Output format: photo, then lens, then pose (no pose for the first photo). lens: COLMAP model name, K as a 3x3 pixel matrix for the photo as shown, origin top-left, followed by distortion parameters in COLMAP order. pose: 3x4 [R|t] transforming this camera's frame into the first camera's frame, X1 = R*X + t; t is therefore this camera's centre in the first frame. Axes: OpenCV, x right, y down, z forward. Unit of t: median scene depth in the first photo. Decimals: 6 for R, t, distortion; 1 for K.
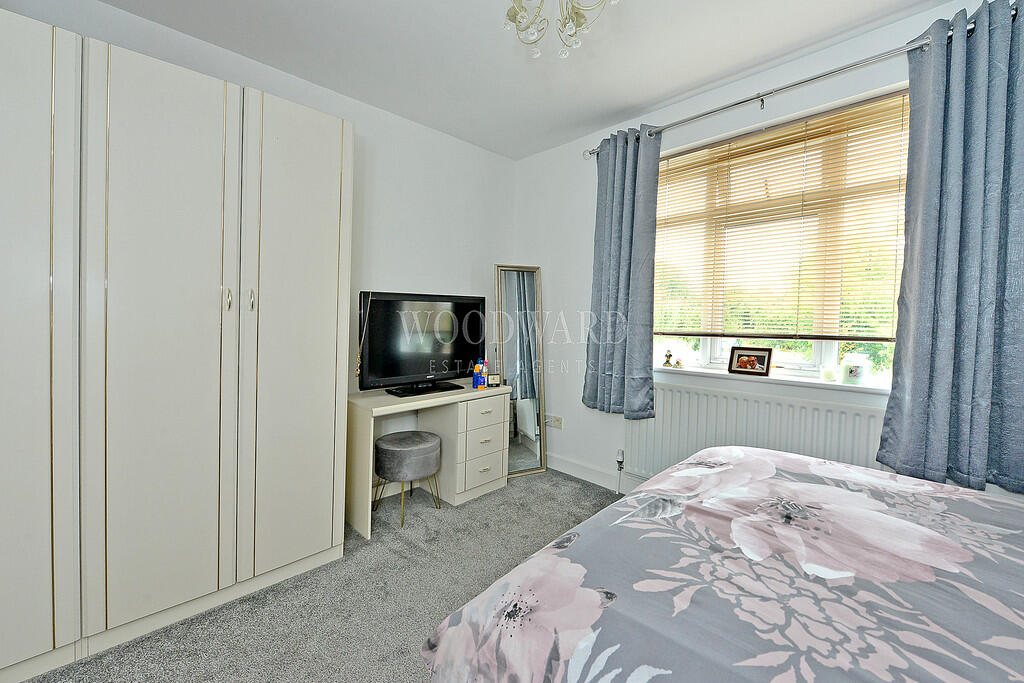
lens RADIAL K [[408.0, 0, 511.8], [0, 408.0, 318.2], [0, 0, 1]] dist [-0.002097, -0.000257]
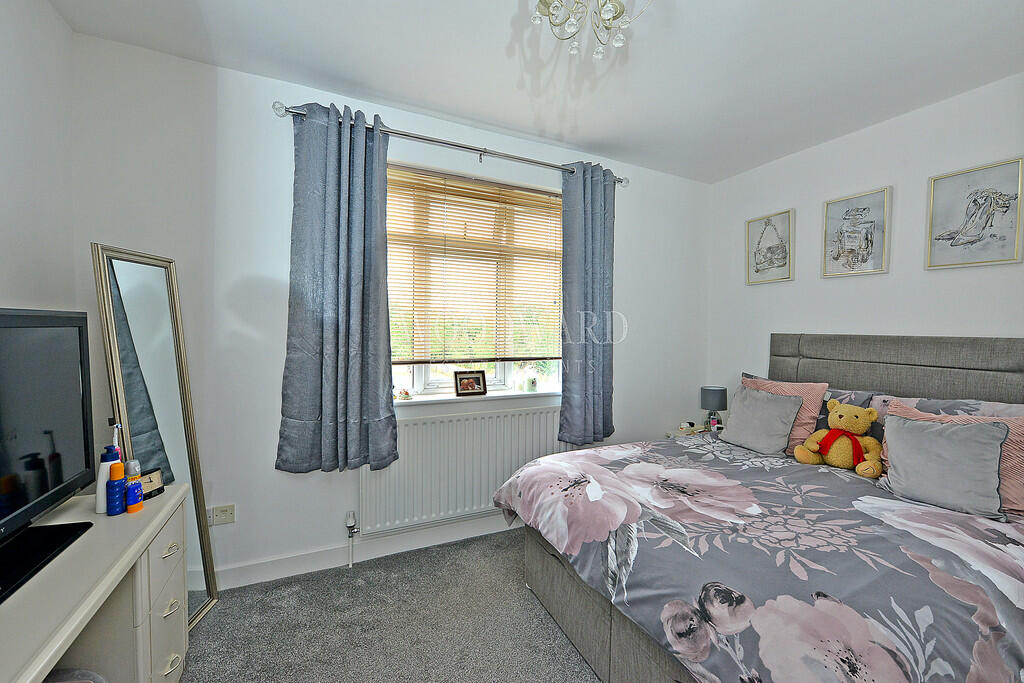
lens RADIAL K [[406.4, 0, 514.3], [0, 406.4, 339.9], [0, 0, 1]] dist [-0.006274, -0.000097]
pose [[0.335922, -0.029684, 0.941422, -0.624888], [-0.010502, 0.999323, 0.035257, -0.080521], [-0.941831, -0.021730, 0.335383, 0.739385]]
